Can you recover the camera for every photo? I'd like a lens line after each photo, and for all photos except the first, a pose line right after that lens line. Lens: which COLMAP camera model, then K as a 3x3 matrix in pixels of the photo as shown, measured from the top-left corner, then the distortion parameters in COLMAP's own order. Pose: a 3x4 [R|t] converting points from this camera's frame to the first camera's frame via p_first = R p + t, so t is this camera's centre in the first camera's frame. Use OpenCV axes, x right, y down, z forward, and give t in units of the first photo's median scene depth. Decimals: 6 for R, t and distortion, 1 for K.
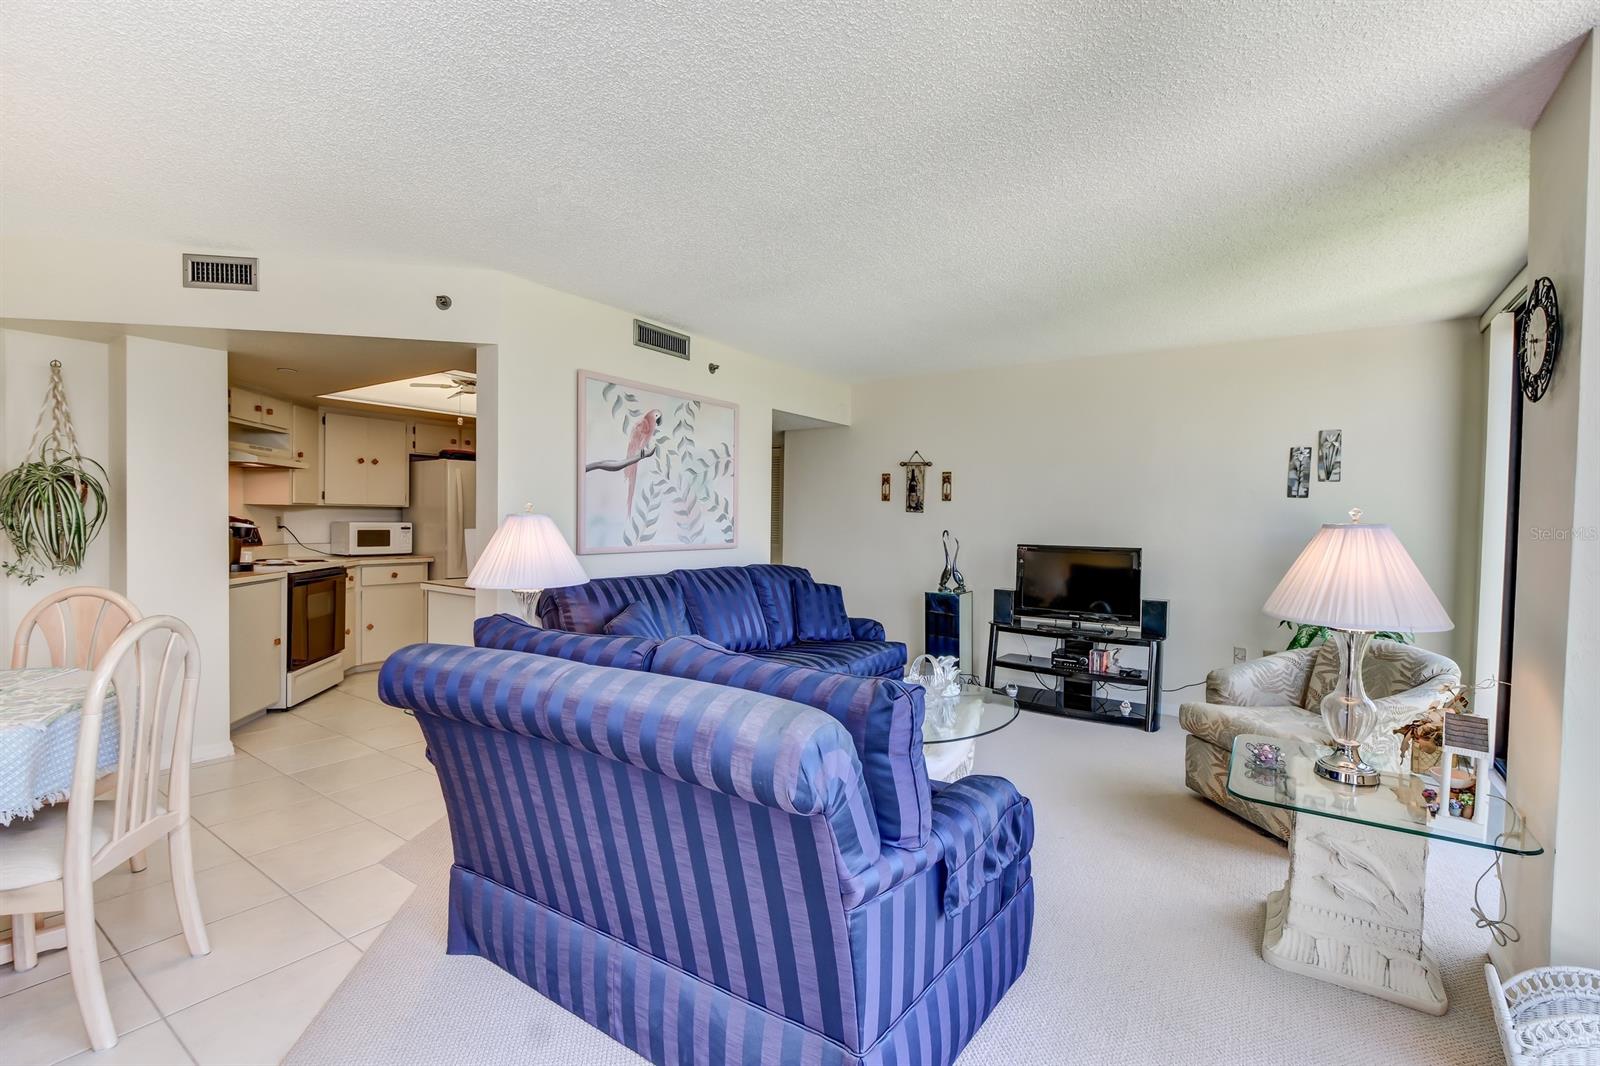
lens RADIAL K [[681.6, 0, 811.6], [0, 681.6, 531.2], [0, 0, 1]] dist [0.007518, -0.015353]
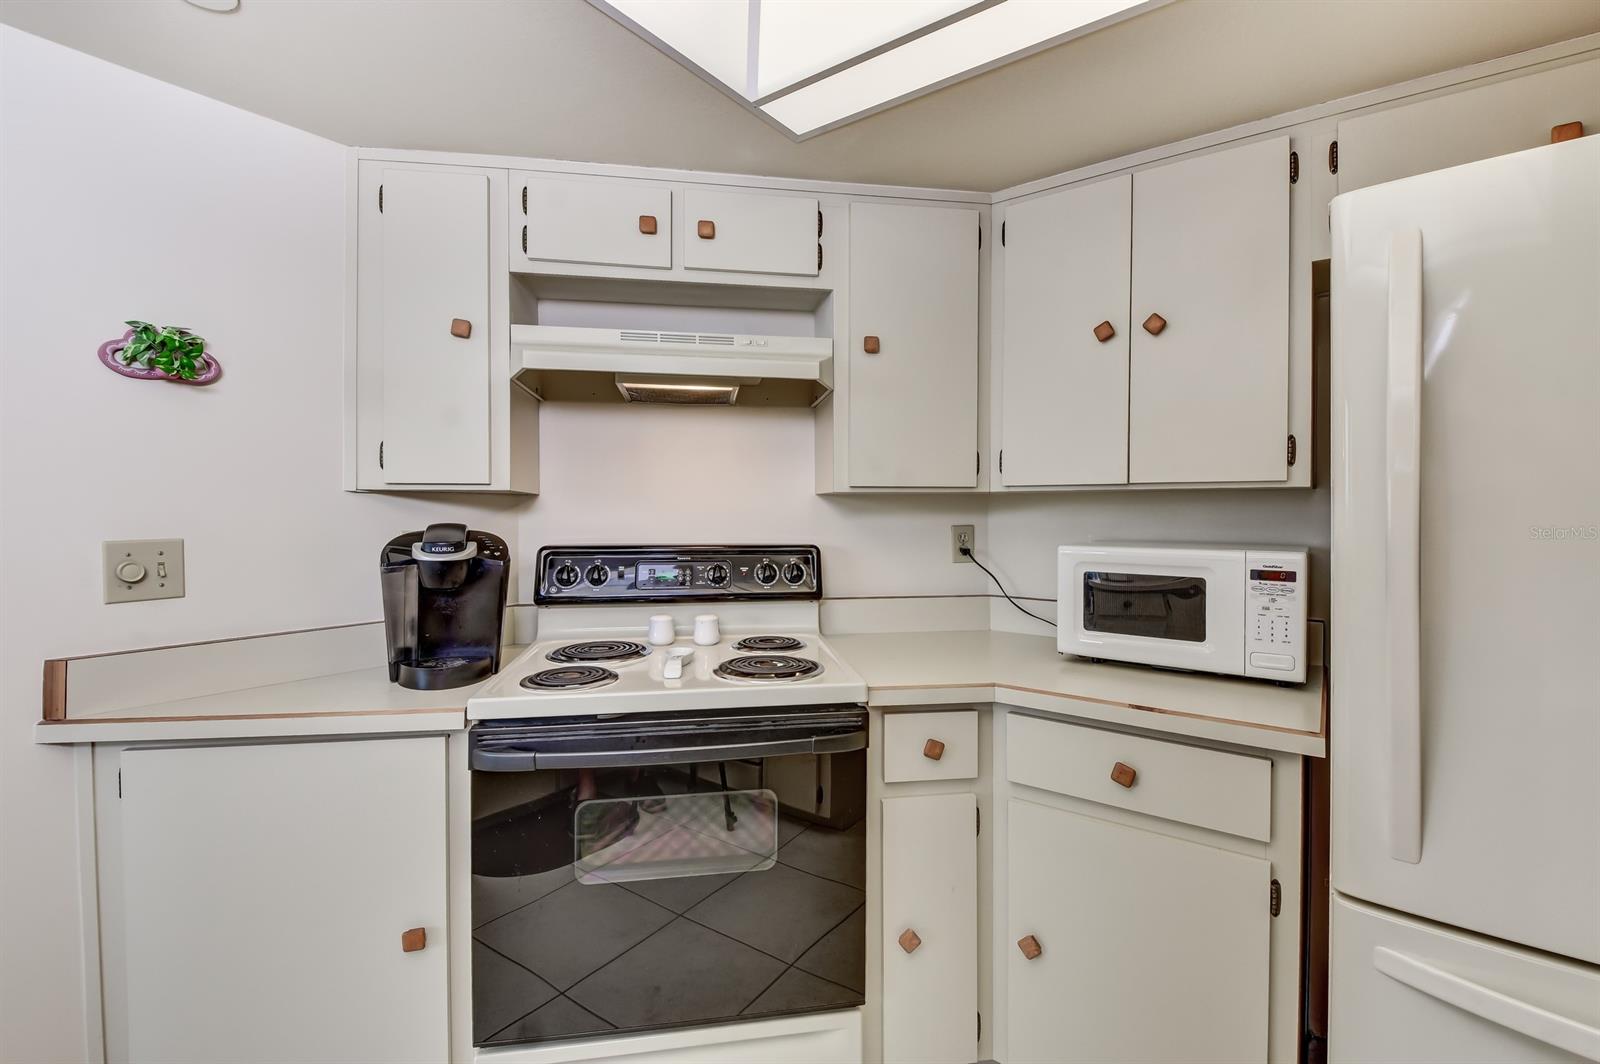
lens RADIAL K [[708.6, 0, 838.5], [0, 708.6, 520.5], [0, 0, 1]] dist [-0.003729, -0.000791]
pose [[-0.038383, -0.004041, -0.999255, -0.467797], [-0.021464, 0.999764, -0.003218, -0.026651], [0.999033, 0.021324, -0.038461, 1.172862]]
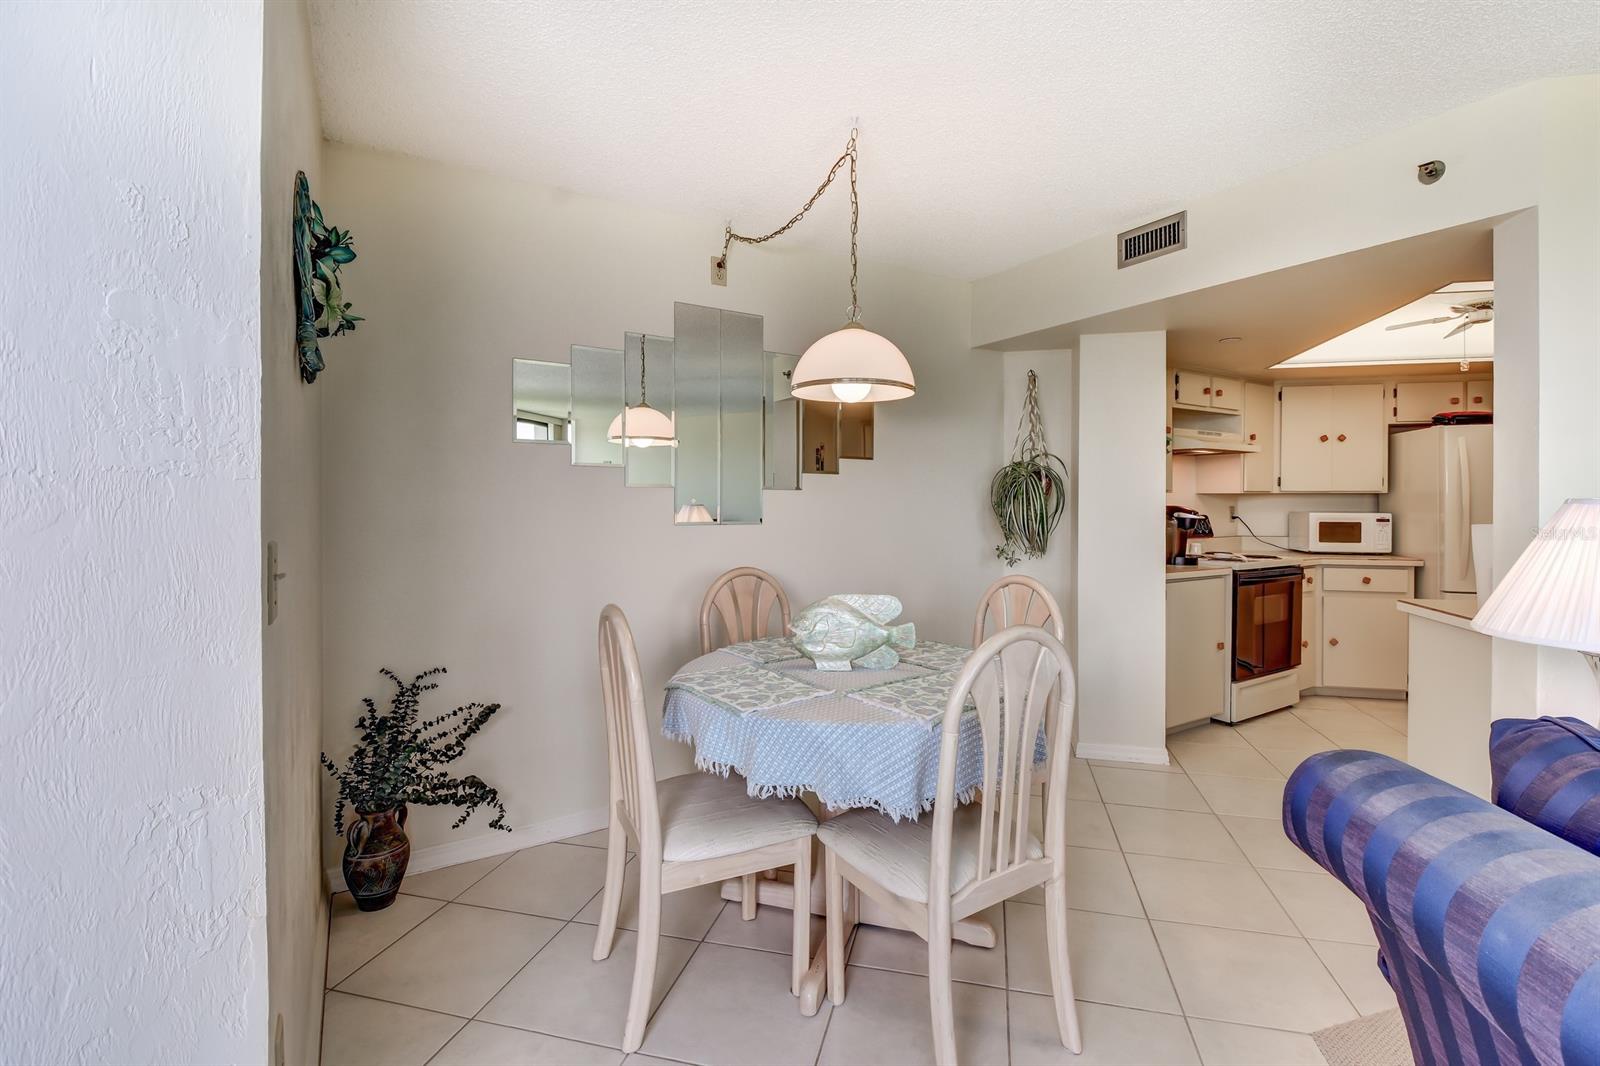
lens RADIAL K [[694.5, 0, 833.3], [0, 694.5, 502.5], [0, 0, 1]] dist [0.013382, -0.015914]
pose [[0.346728, -0.011003, -0.937901, -0.097432], [-0.013803, 0.999763, -0.016832, -0.003791], [0.937864, 0.018782, 0.346494, 0.194897]]
